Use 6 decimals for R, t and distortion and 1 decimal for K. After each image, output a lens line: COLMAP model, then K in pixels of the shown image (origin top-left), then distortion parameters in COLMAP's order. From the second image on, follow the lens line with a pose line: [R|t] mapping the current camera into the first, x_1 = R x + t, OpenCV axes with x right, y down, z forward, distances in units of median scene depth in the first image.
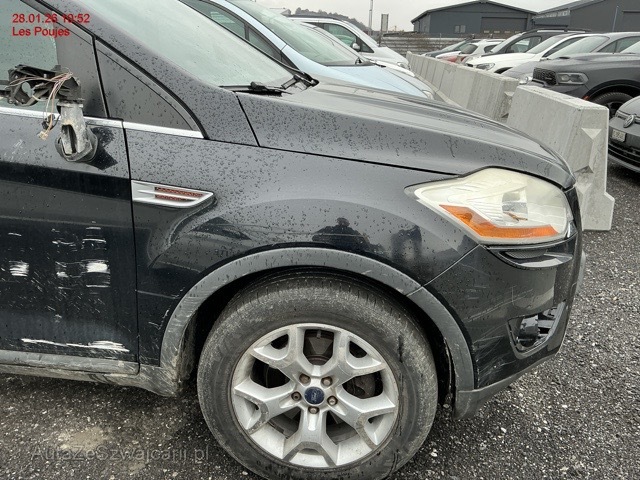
lens RADIAL K [[529.6, 0, 322.9], [0, 529.6, 240.9], [0, 0, 1]] dist [0.134456, -0.143633]
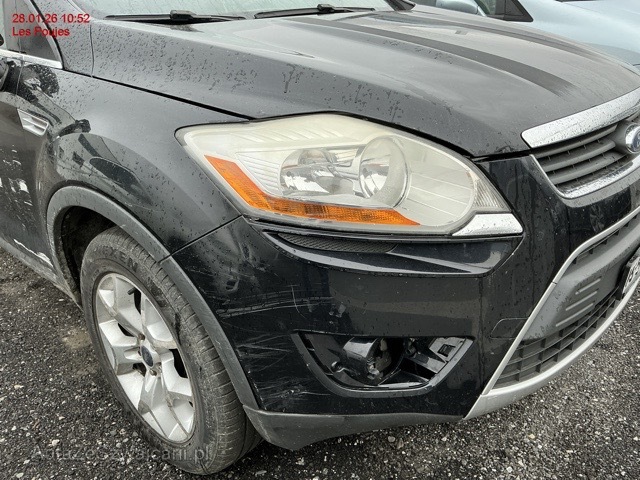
lens RADIAL K [[529.6, 0, 319.0], [0, 529.6, 241.6], [0, 0, 1]] dist [0.134456, -0.143633]
pose [[0.779004, 0.178129, -0.601185, 0.781314], [-0.141371, 0.984007, 0.108372, -0.049502], [0.610874, 0.000568, 0.791727, 0.476589]]
